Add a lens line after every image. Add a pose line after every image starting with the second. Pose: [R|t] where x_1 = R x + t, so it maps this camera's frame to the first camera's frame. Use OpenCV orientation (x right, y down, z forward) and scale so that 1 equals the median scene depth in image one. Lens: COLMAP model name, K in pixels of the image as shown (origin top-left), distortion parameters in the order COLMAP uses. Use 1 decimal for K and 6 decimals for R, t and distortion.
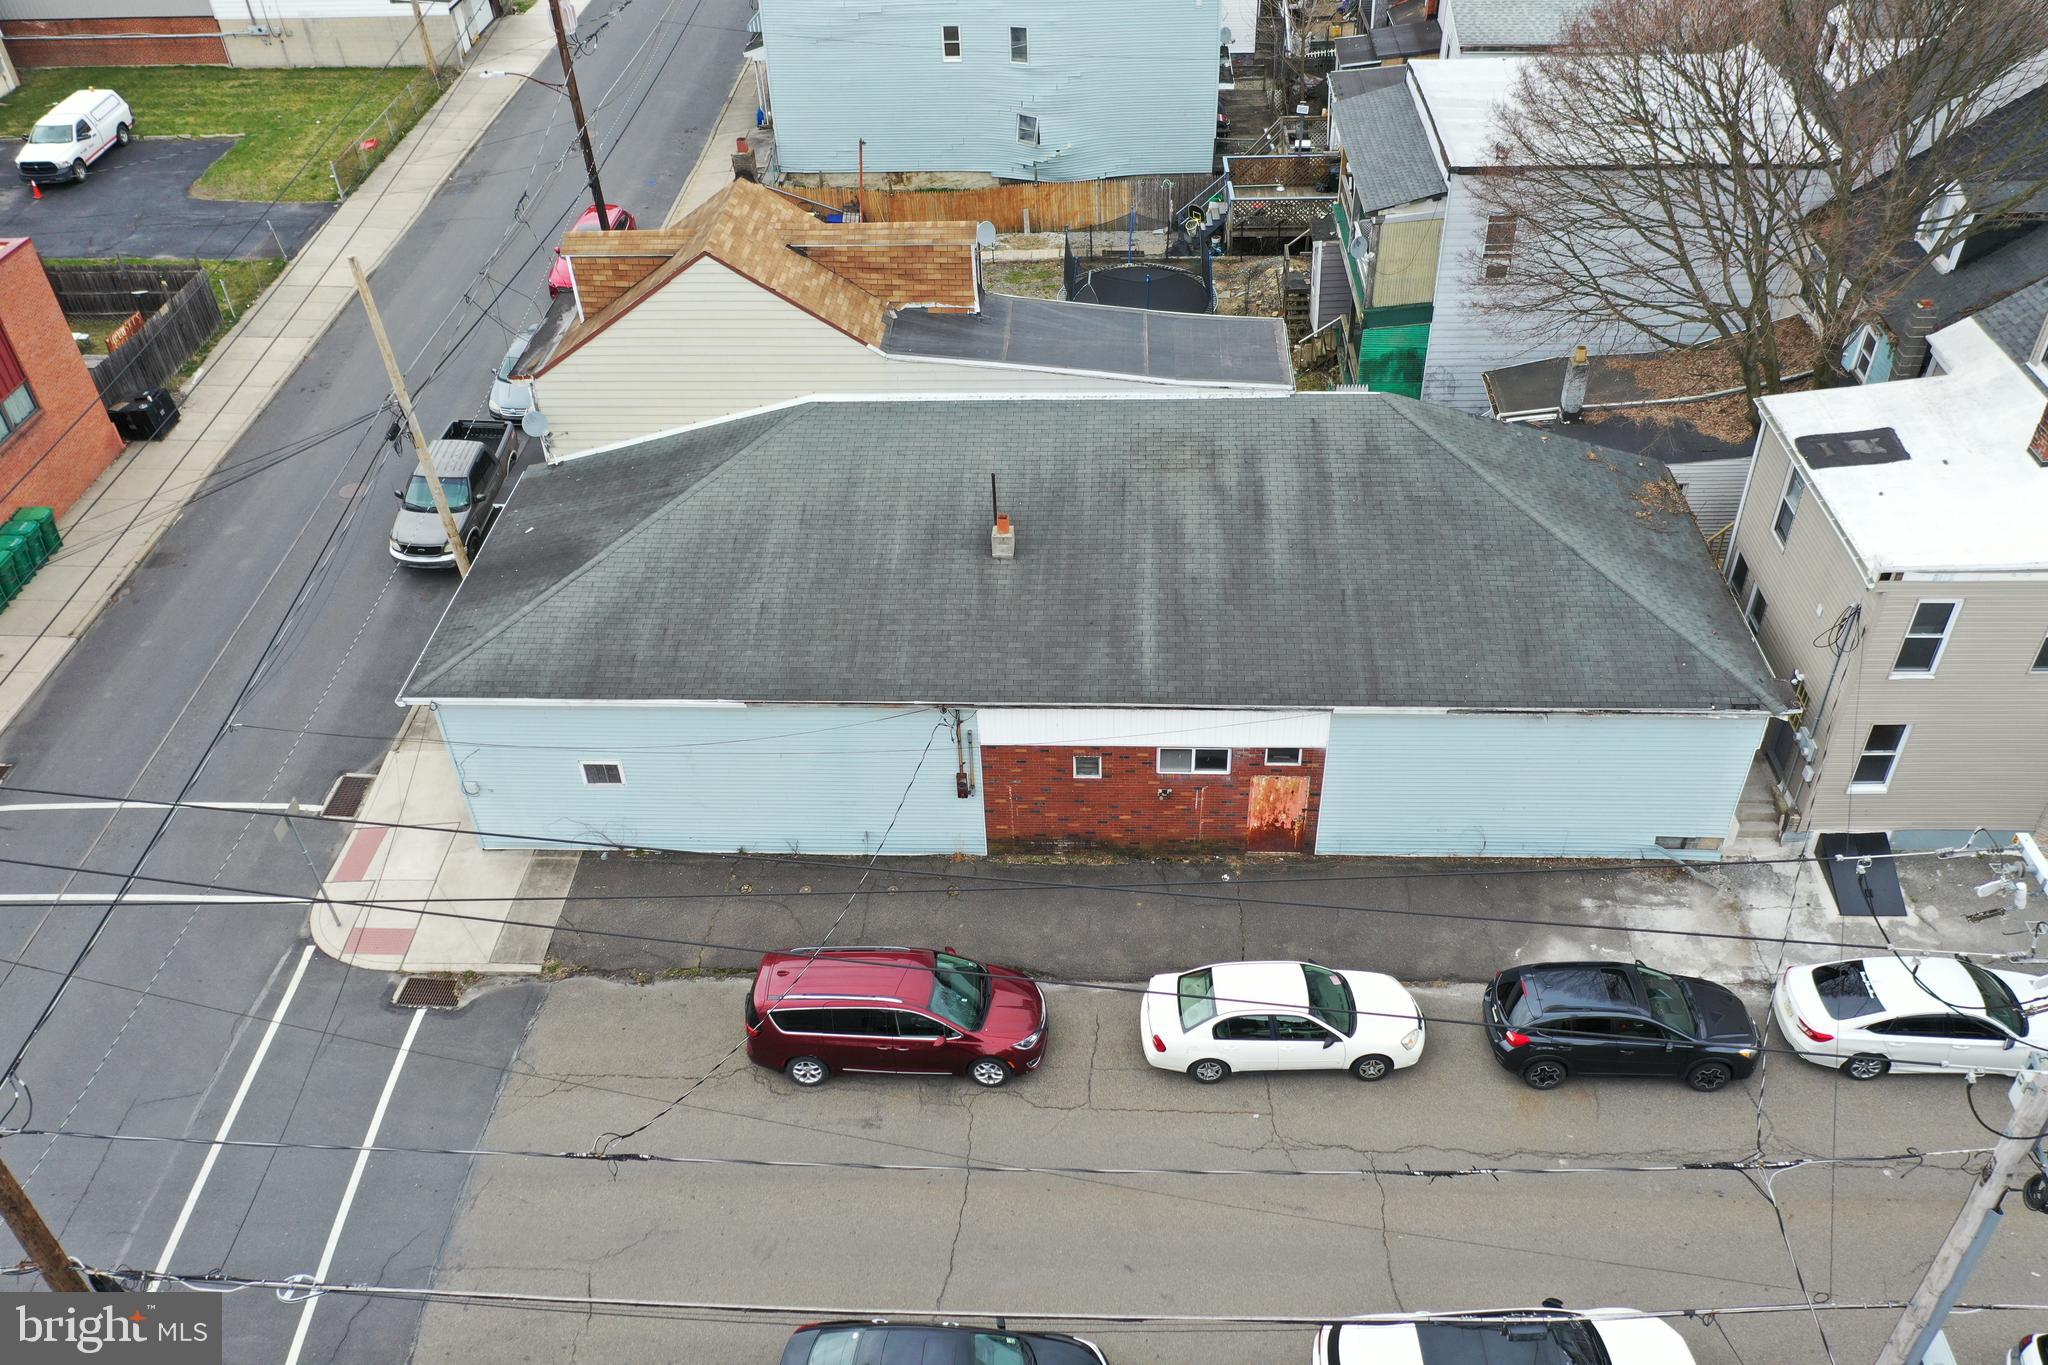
lens RADIAL K [[1613.1, 0, 1024.0], [0, 1613.1, 682.5], [0, 0, 1]] dist [0.001131, 0.005282]
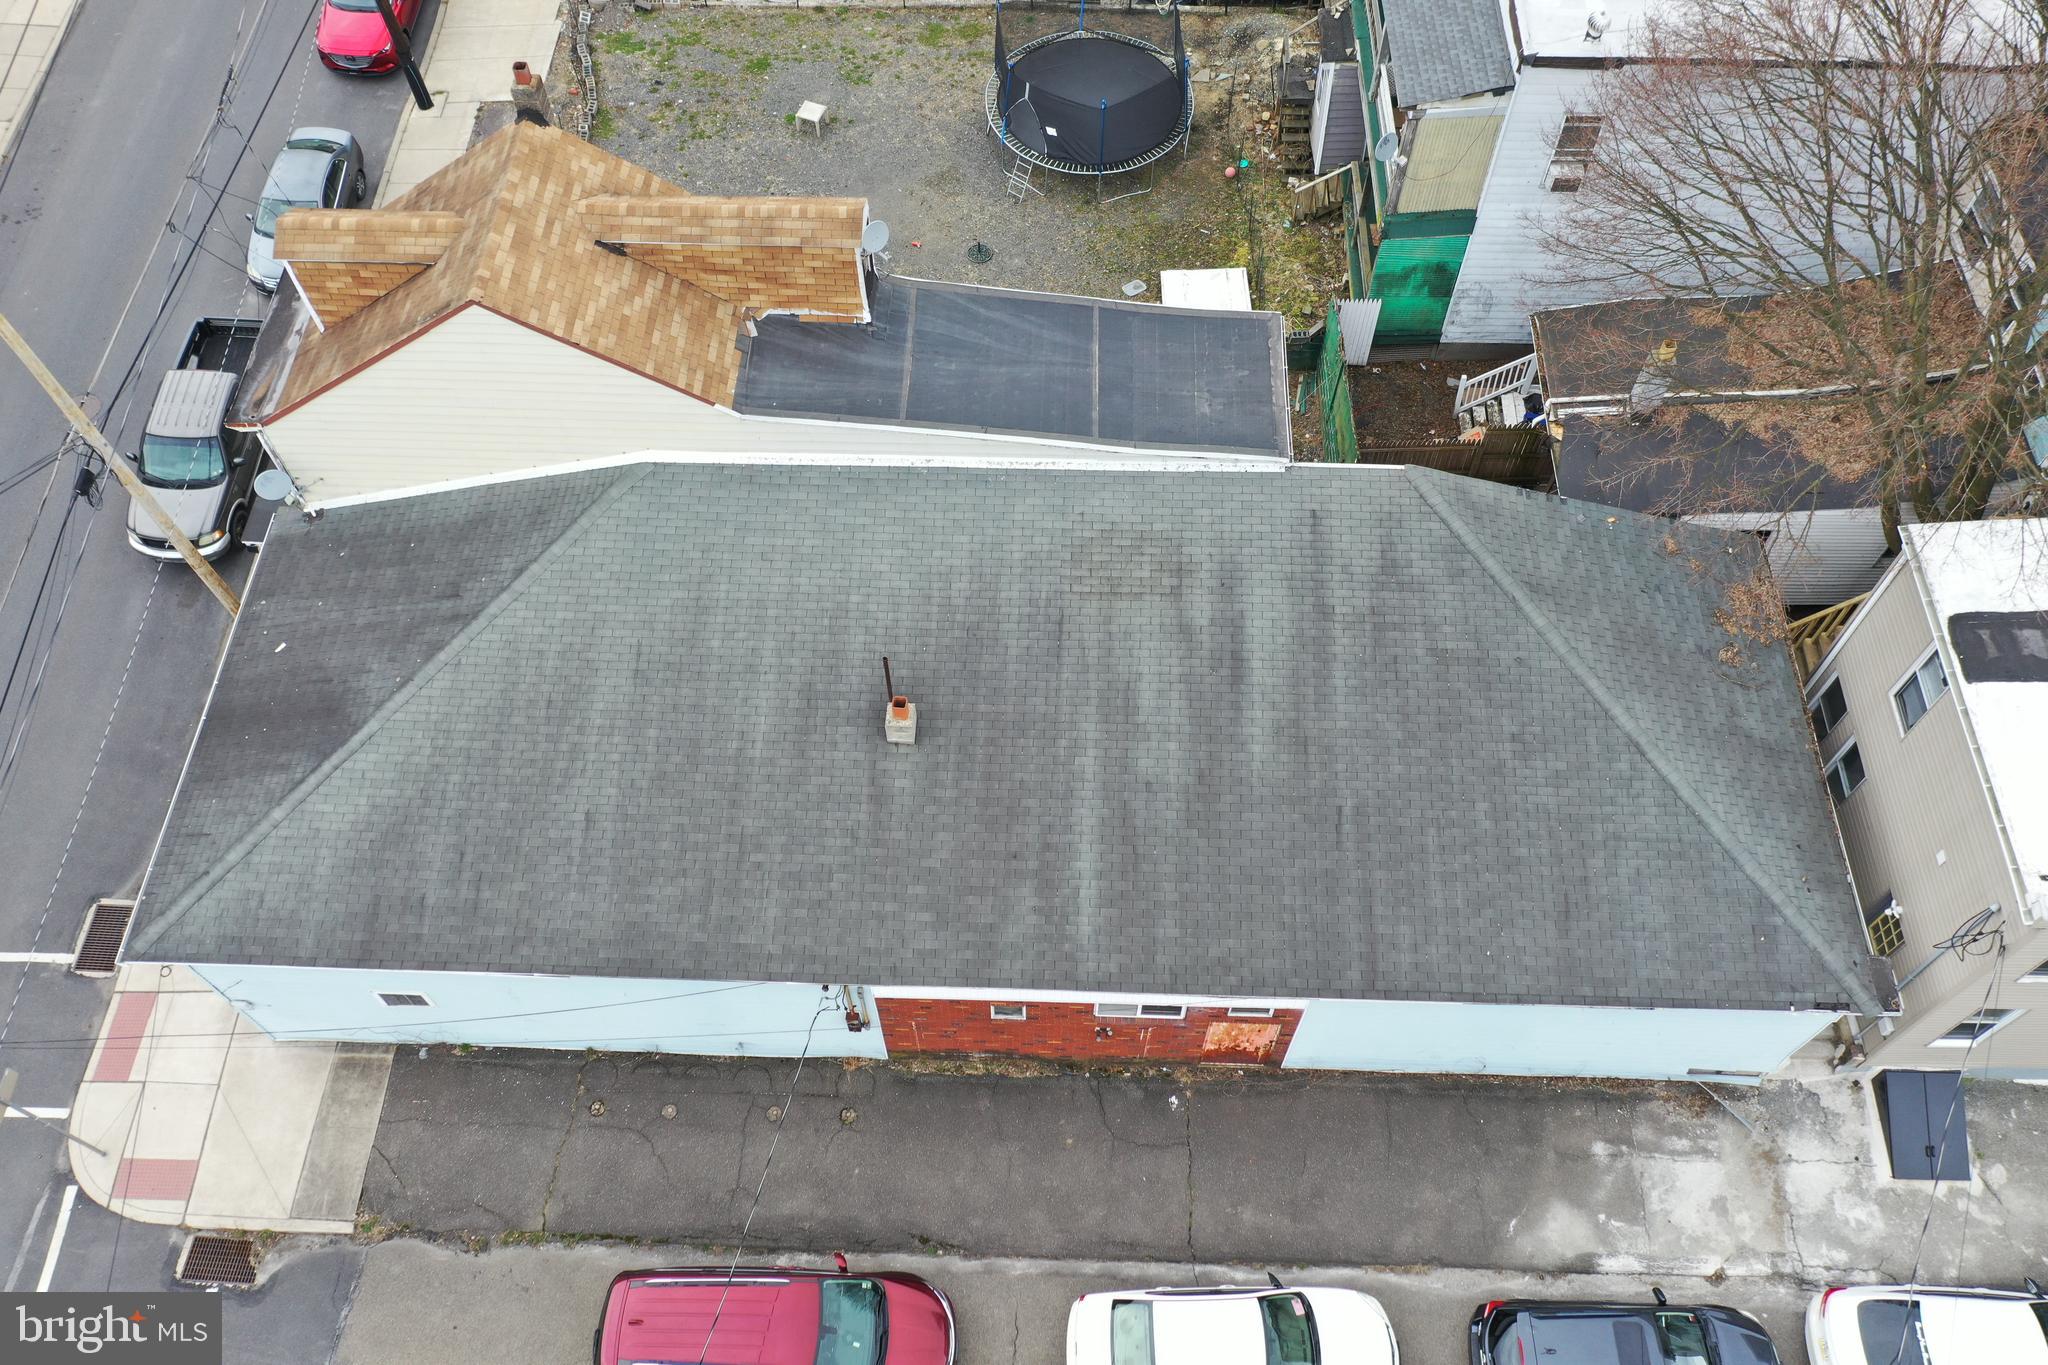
lens RADIAL K [[1613.1, 0, 1024.0], [0, 1613.1, 682.5], [0, 0, 1]] dist [0.001131, 0.005282]
pose [[0.999416, -0.000778, 0.034155, 0.019272], [-0.010582, 0.943522, 0.331141, -0.361580], [-0.032483, -0.331309, 0.942963, 0.286995]]
